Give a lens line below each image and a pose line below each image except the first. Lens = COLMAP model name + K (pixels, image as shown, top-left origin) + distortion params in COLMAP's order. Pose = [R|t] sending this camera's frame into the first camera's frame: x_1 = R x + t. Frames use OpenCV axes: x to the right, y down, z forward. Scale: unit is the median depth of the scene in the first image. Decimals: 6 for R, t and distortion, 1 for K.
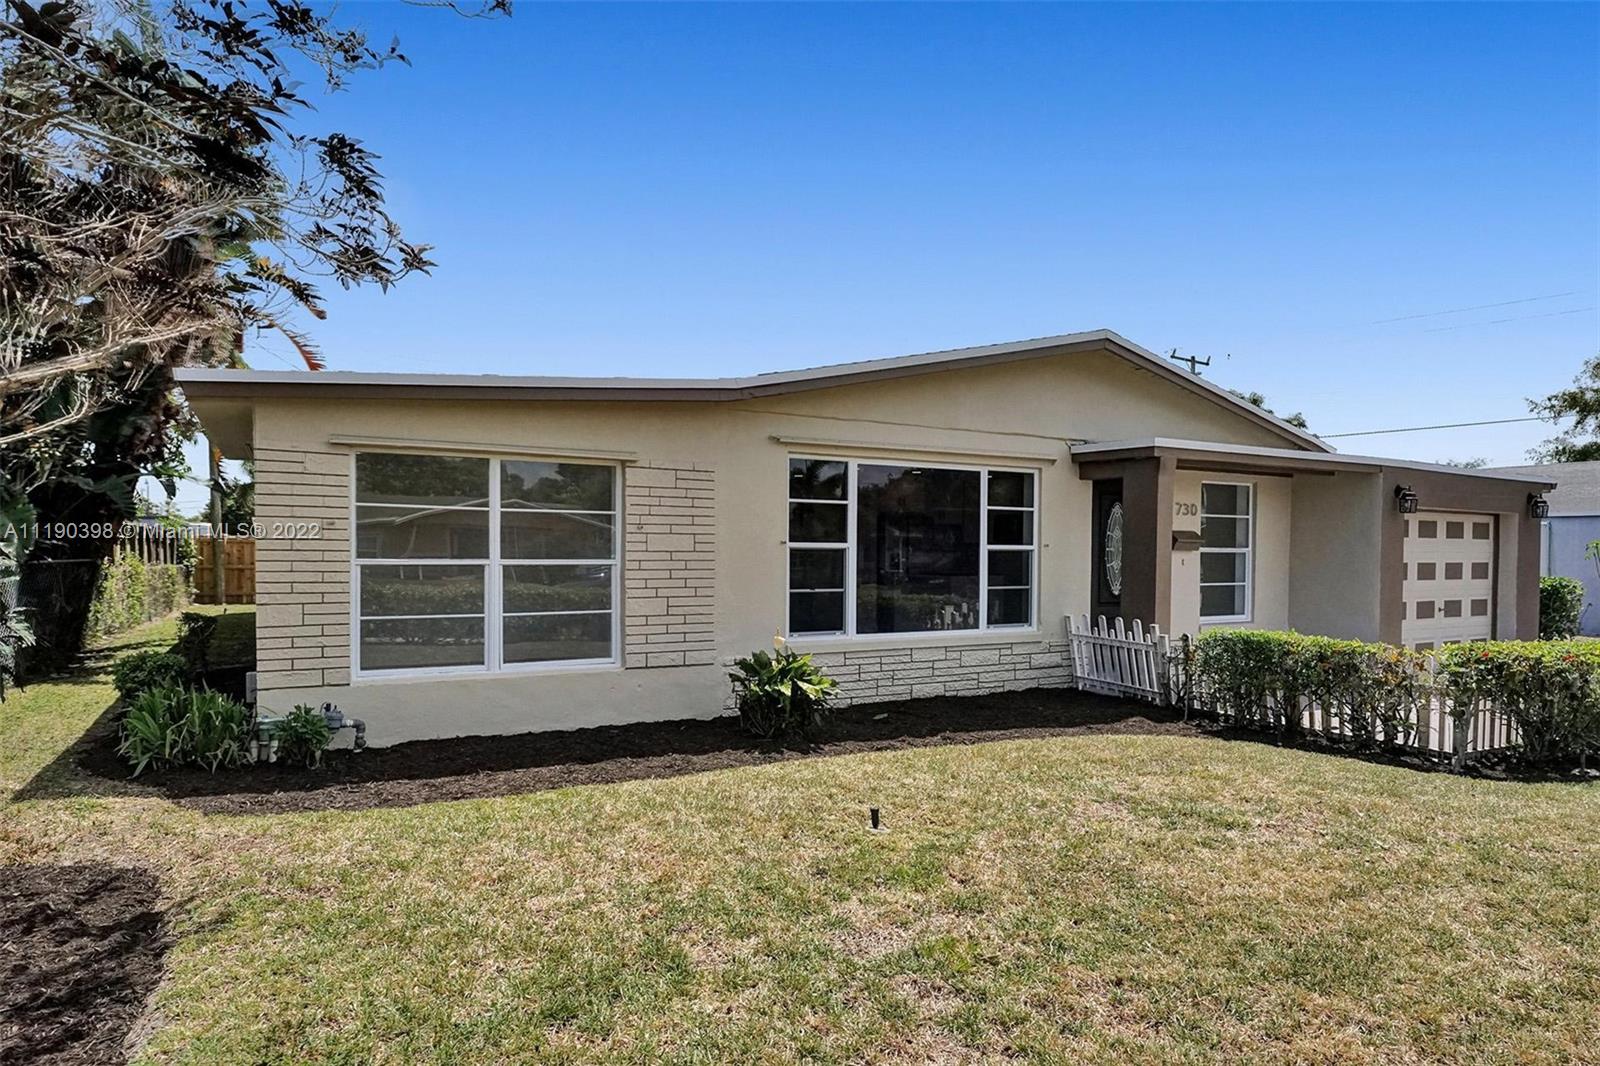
lens RADIAL K [[920.3, 0, 798.9], [0, 920.3, 563.1], [0, 0, 1]] dist [-0.000421, 0.000003]
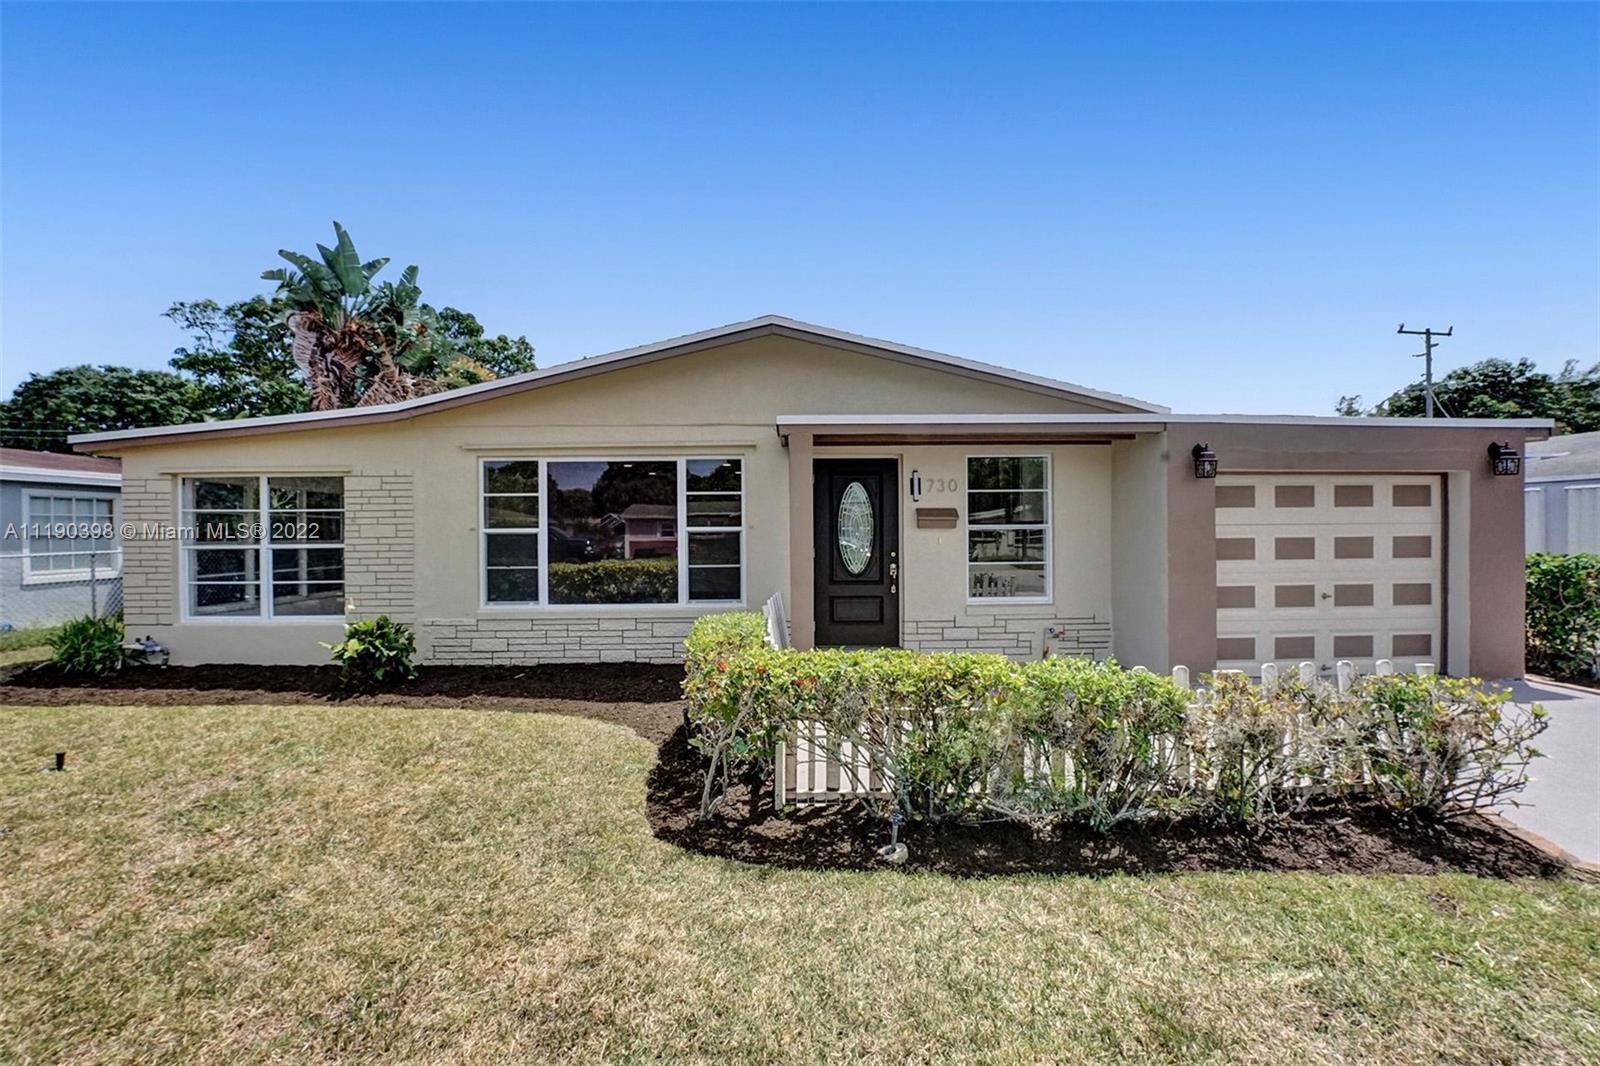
lens RADIAL K [[661.8, 0, 841.0], [0, 661.8, 530.0], [0, 0, 1]] dist [-0.030596, -0.000103]
pose [[0.889497, -0.015661, -0.456673, 0.785346], [0.008970, 0.999818, -0.016817, -0.001607], [0.456854, 0.010862, 0.889475, 0.412286]]
